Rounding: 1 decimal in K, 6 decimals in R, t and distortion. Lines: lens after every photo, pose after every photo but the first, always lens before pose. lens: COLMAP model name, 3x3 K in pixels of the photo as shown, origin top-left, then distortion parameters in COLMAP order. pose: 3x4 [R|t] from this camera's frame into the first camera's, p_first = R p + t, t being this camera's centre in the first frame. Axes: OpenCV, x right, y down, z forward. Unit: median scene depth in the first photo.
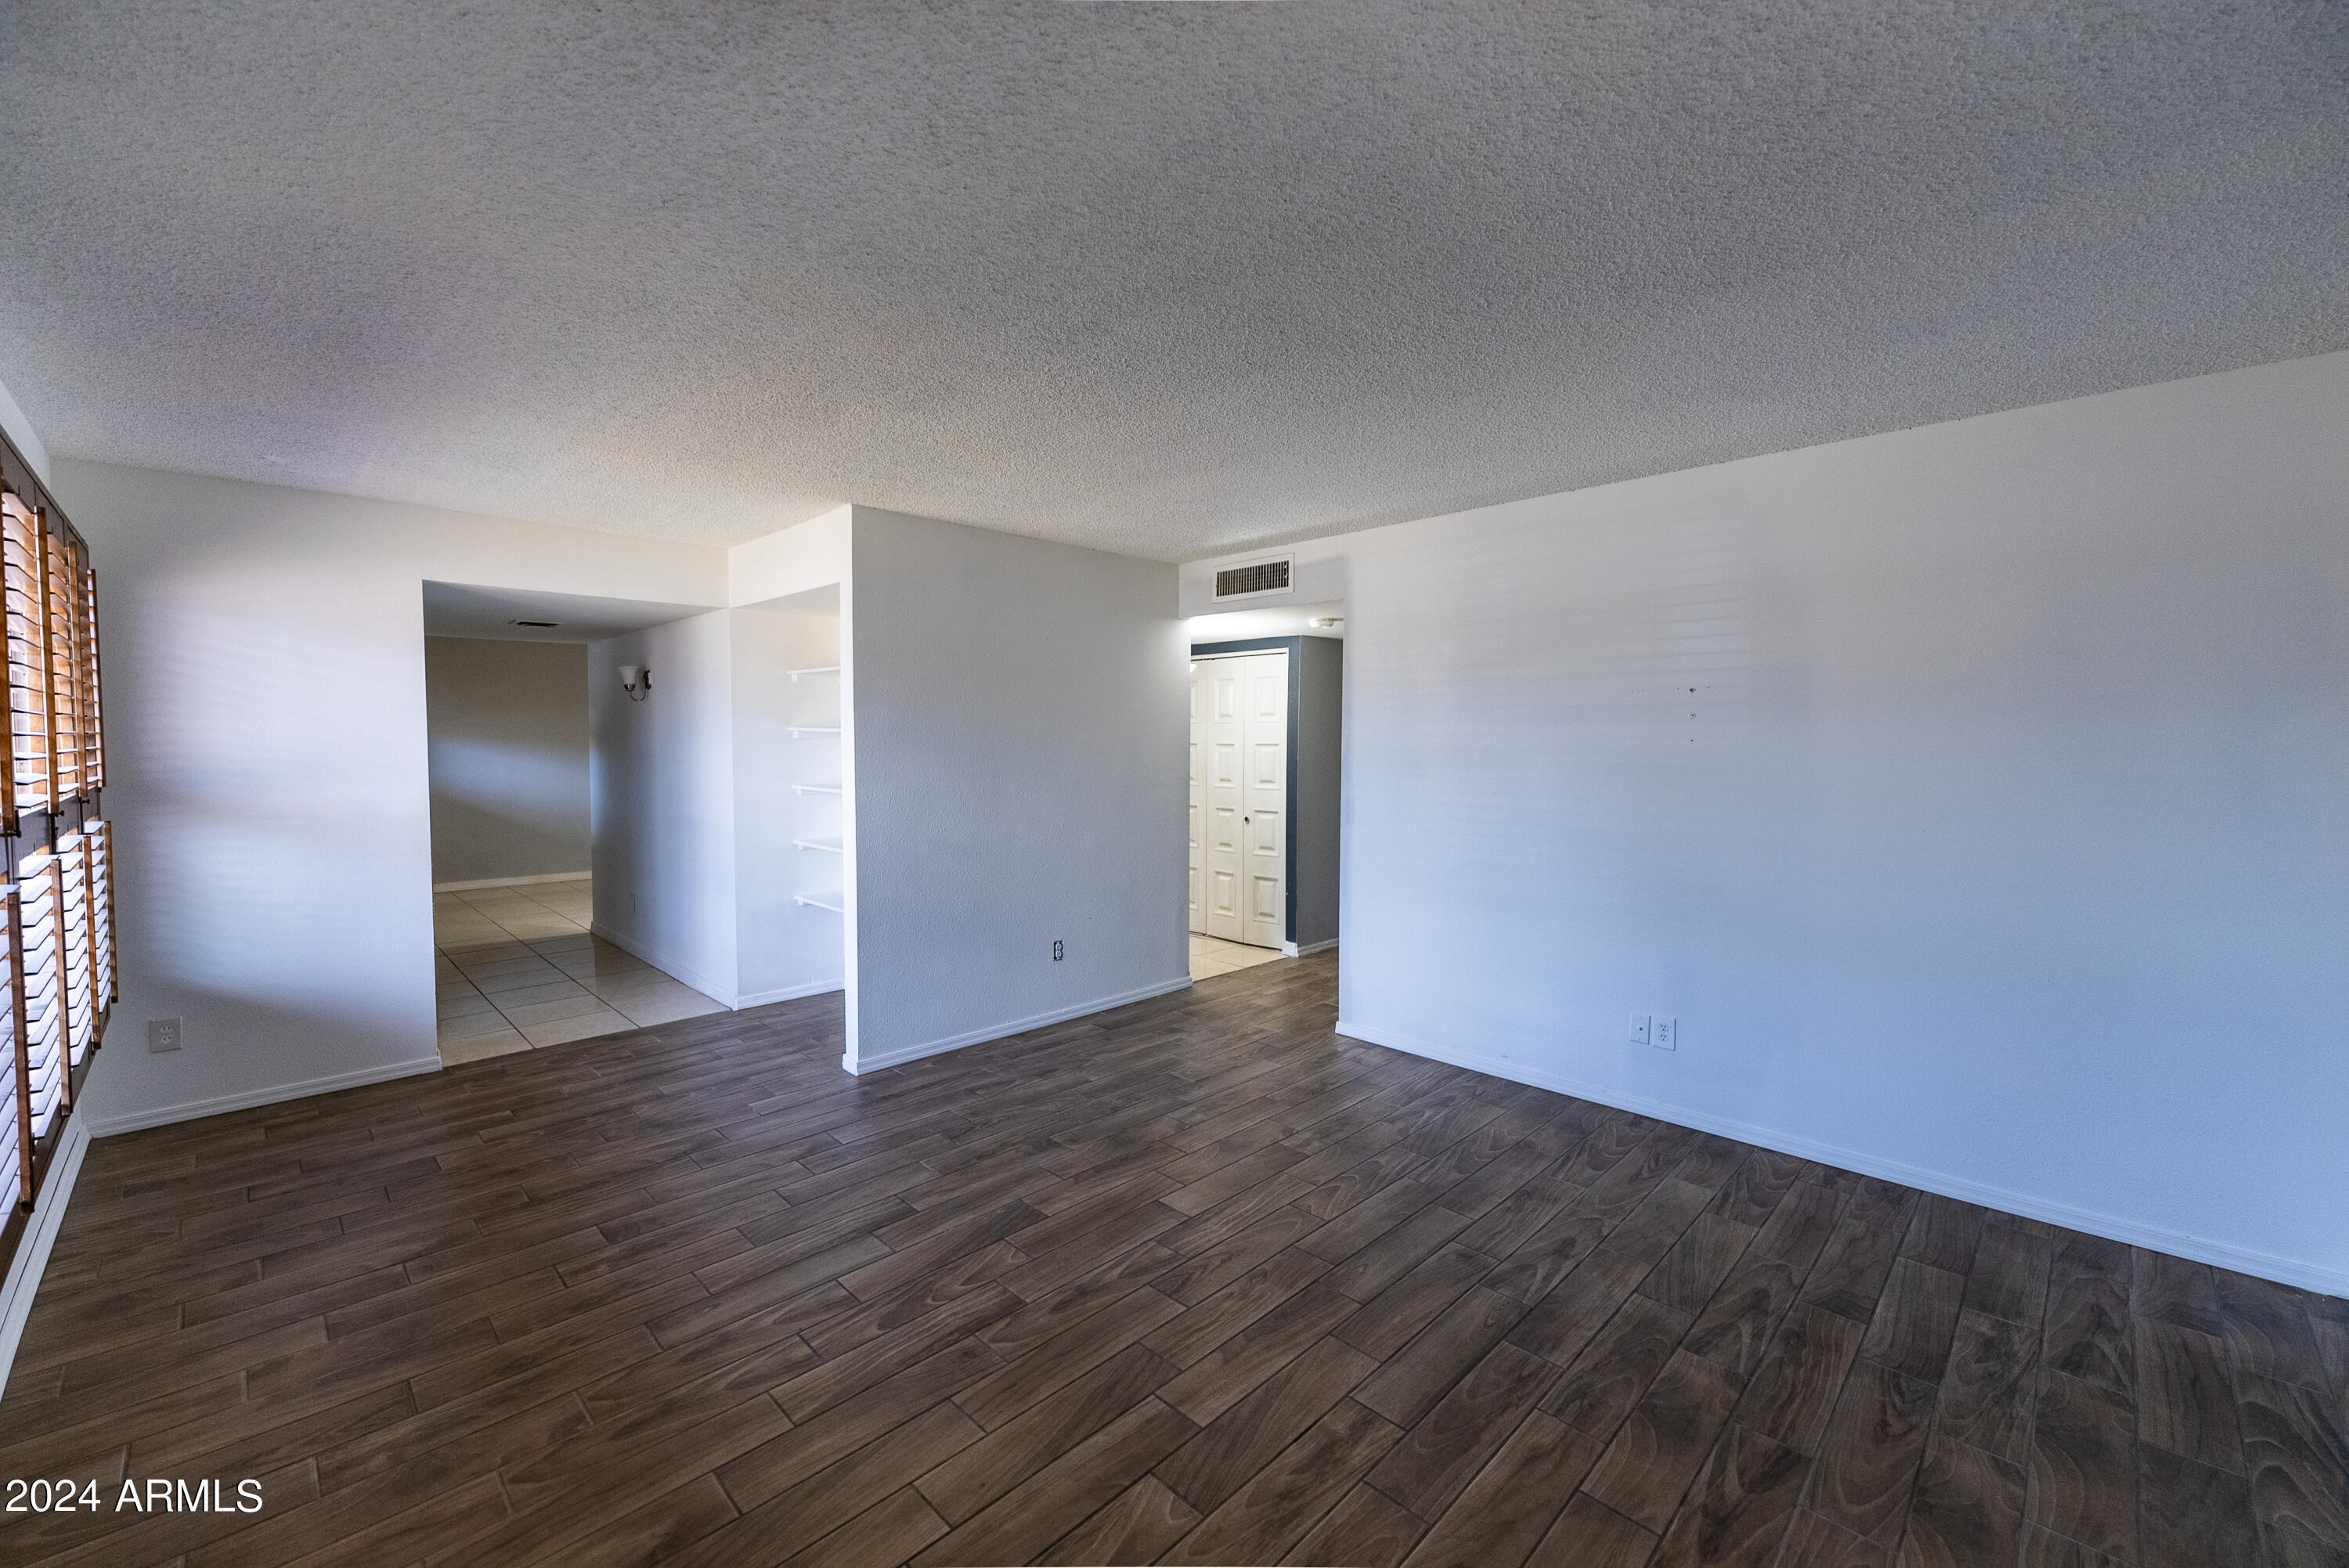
lens RADIAL K [[948.8, 0, 1162.9], [0, 948.8, 783.0], [0, 0, 1]] dist [0.005904, -0.000622]
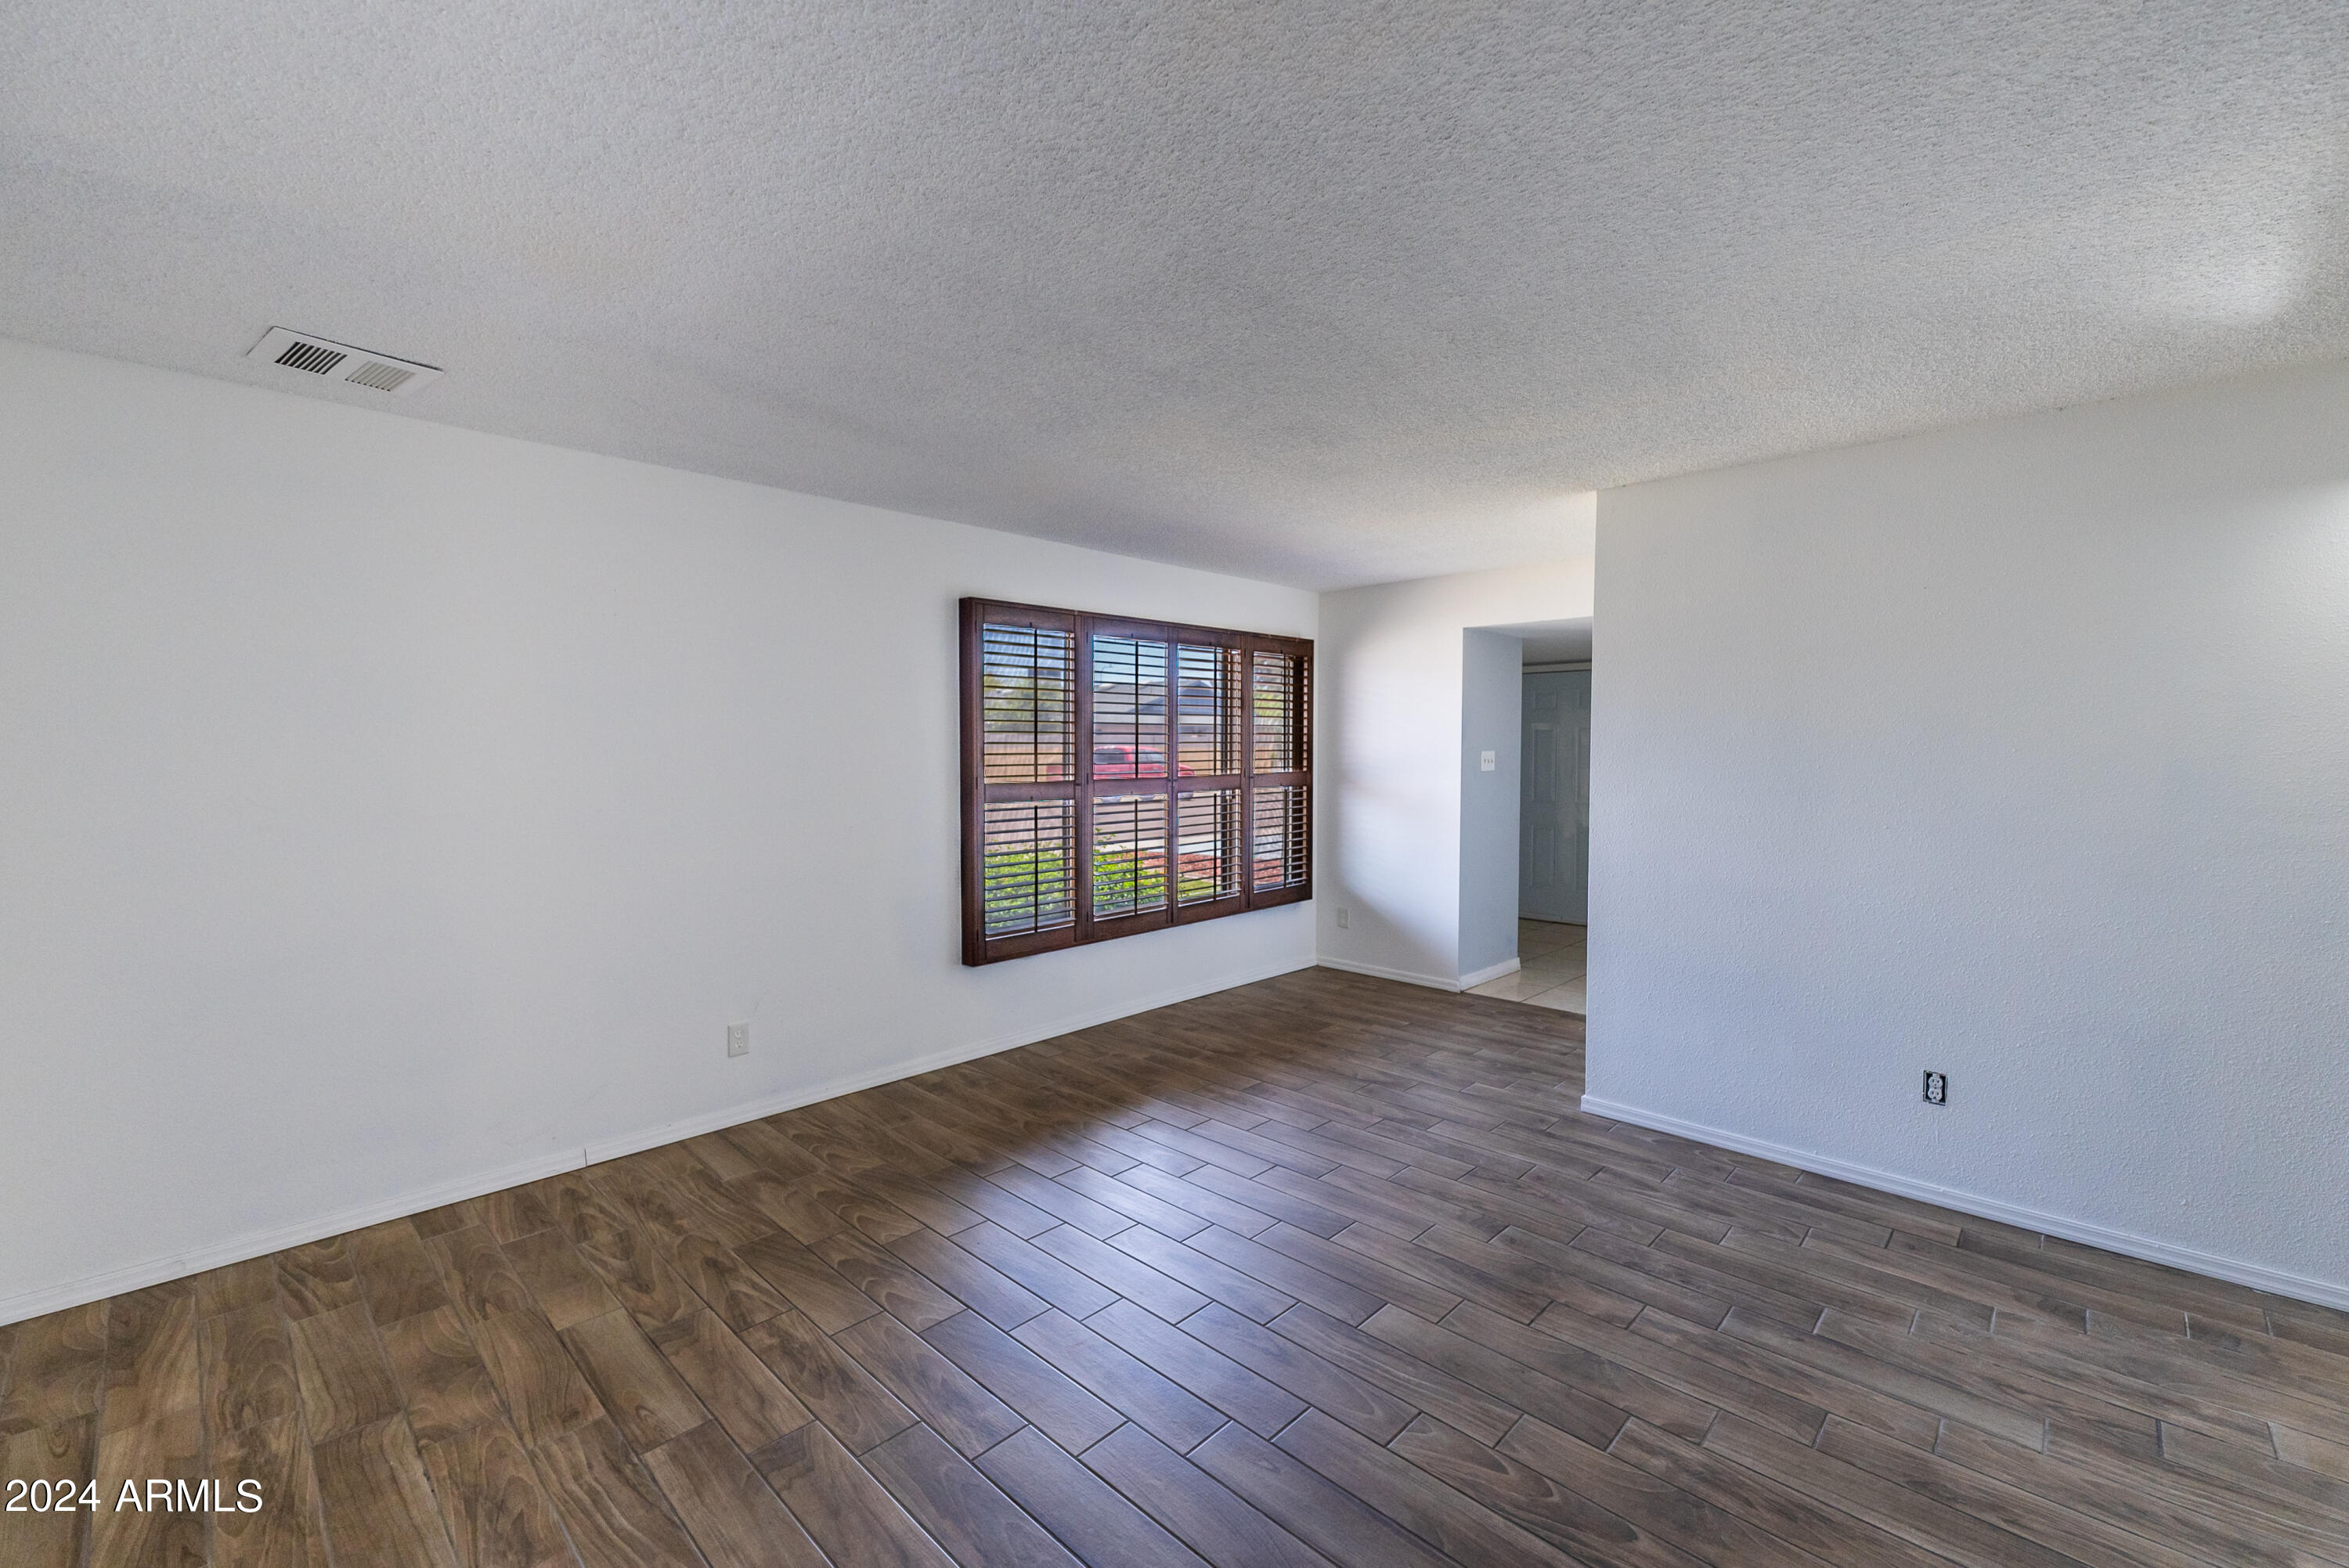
lens RADIAL K [[948.8, 0, 1170.1], [0, 948.8, 772.6], [0, 0, 1]] dist [0.005904, -0.000622]
pose [[0.025735, 0.028986, -0.999248, 0.719789], [-0.047028, 0.998508, 0.027754, -0.037359], [0.998562, 0.046279, 0.027060, 0.674914]]
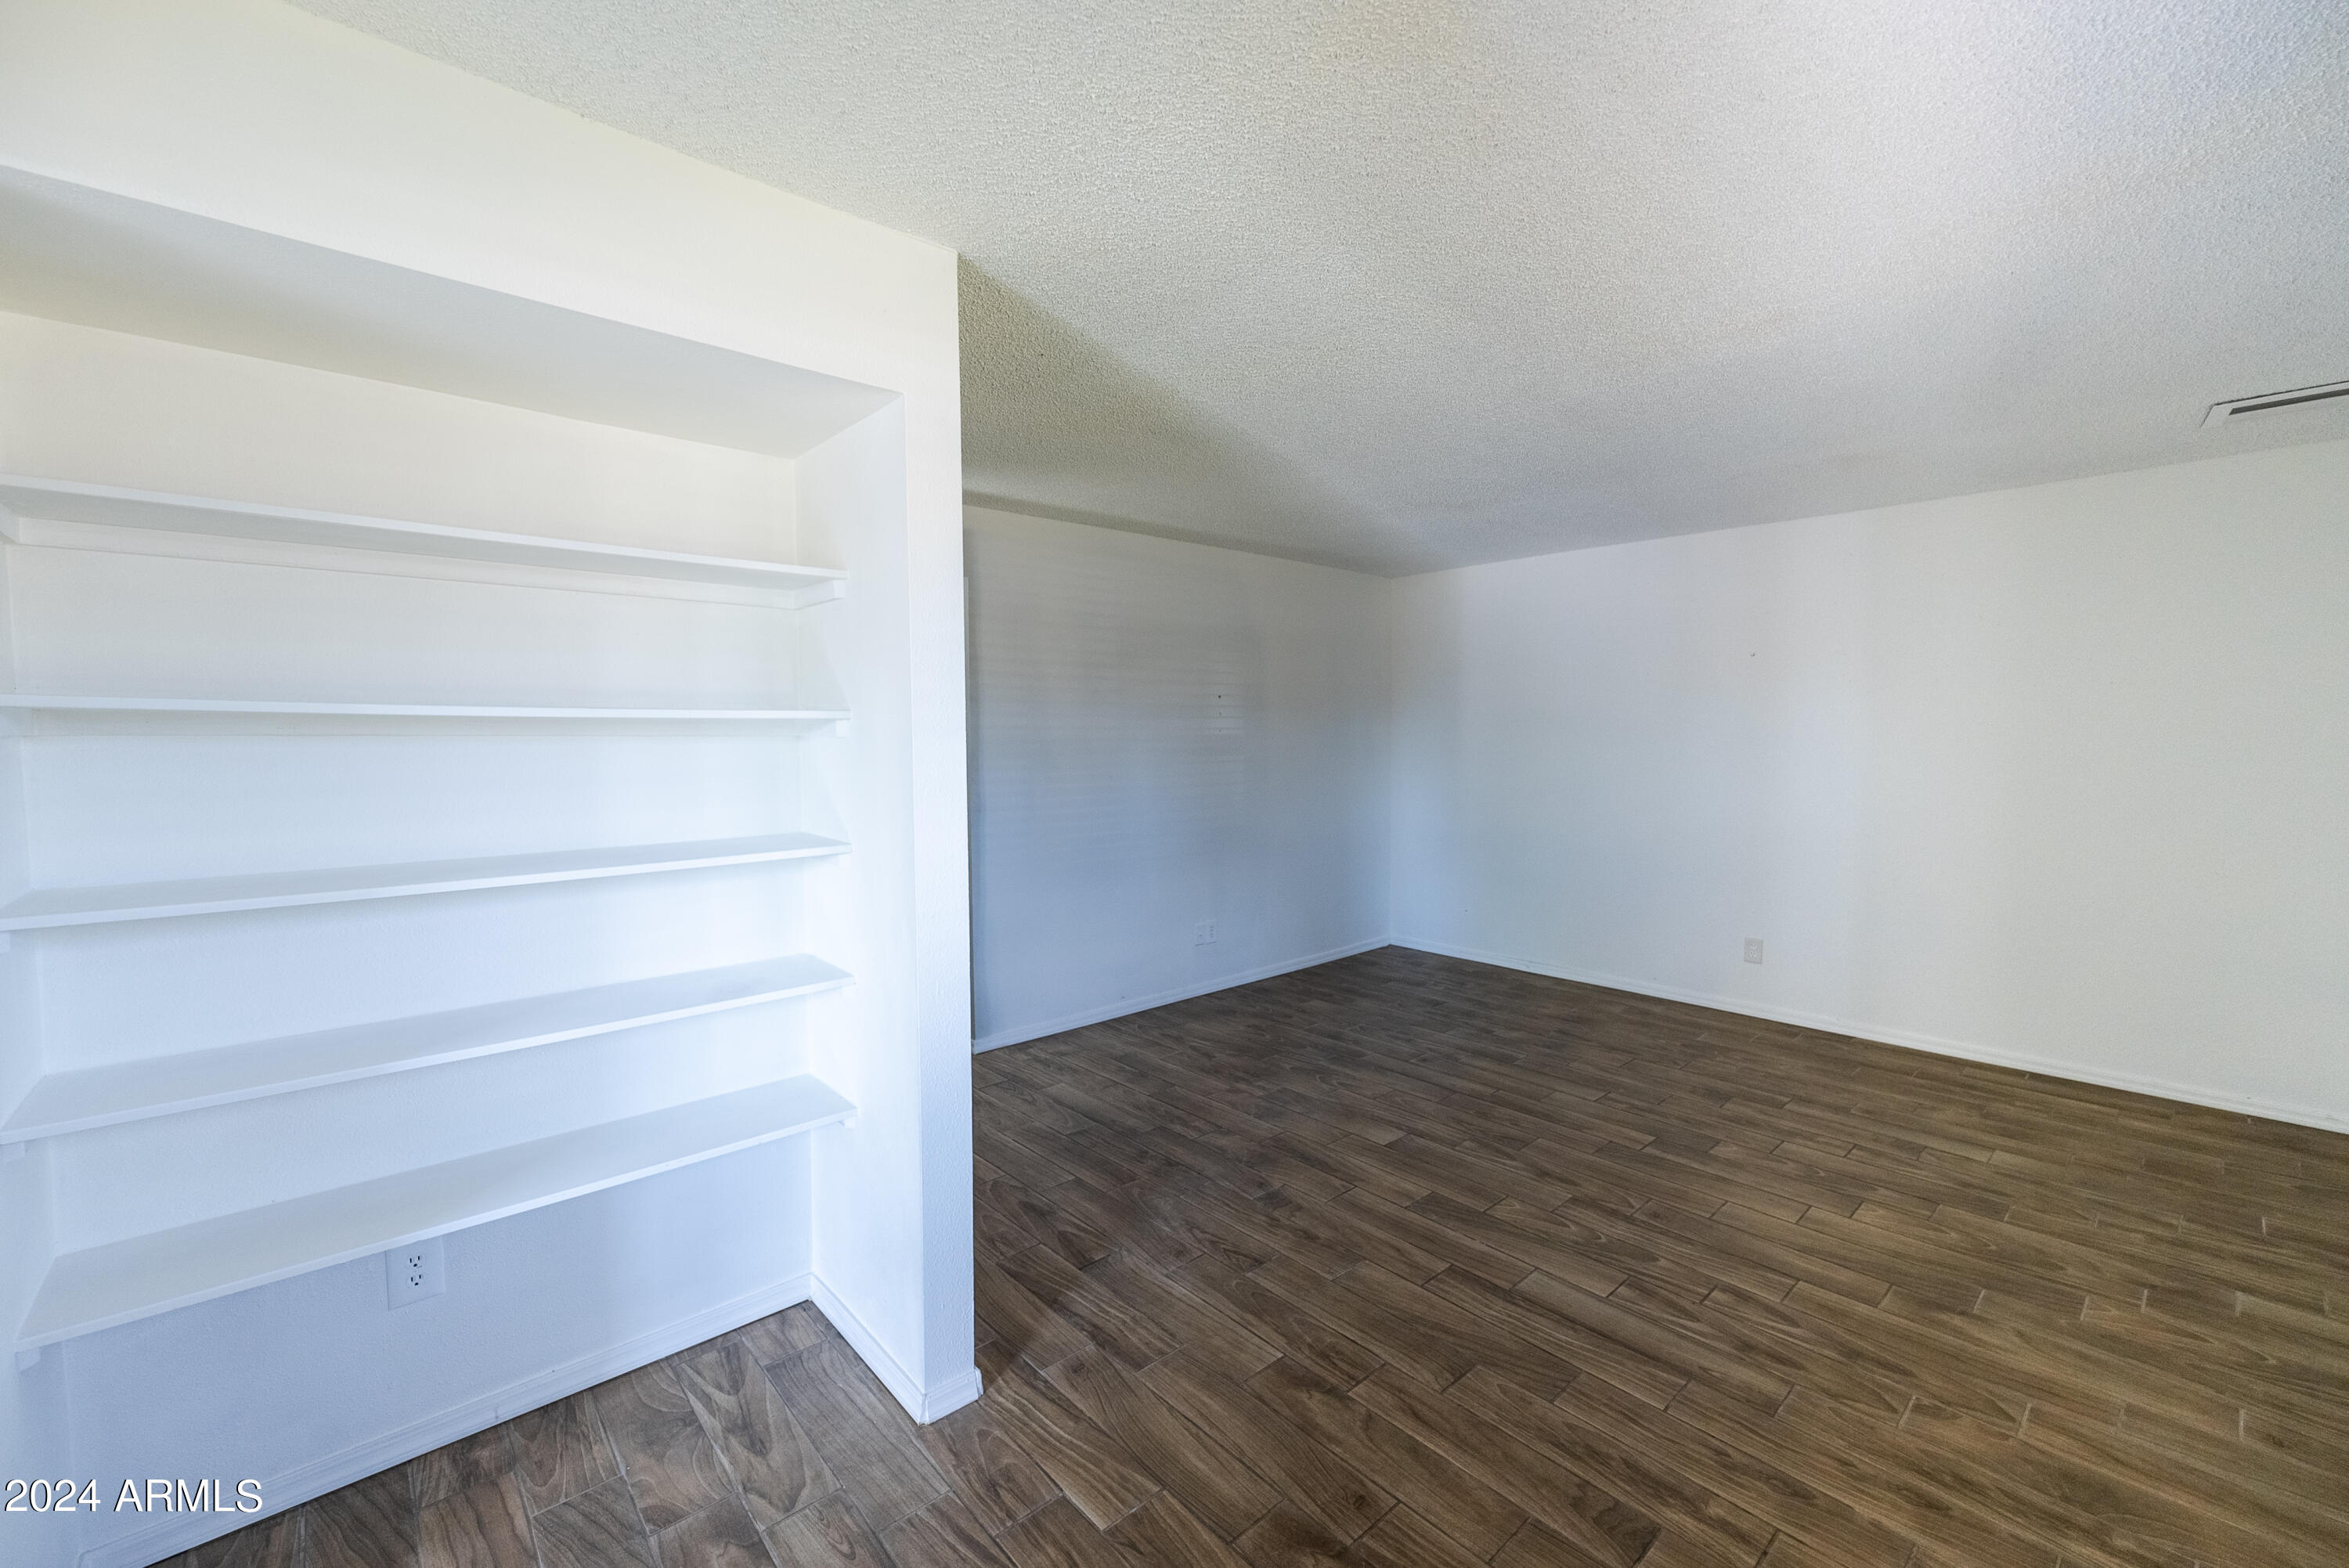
lens RADIAL K [[948.8, 0, 1168.4], [0, 948.8, 784.1], [0, 0, 1]] dist [0.005904, -0.000622]
pose [[0.047830, -0.056921, 0.997232, -0.986761], [0.050301, 0.997245, 0.054510, -0.054303], [-0.997588, 0.047554, 0.050562, 1.041495]]
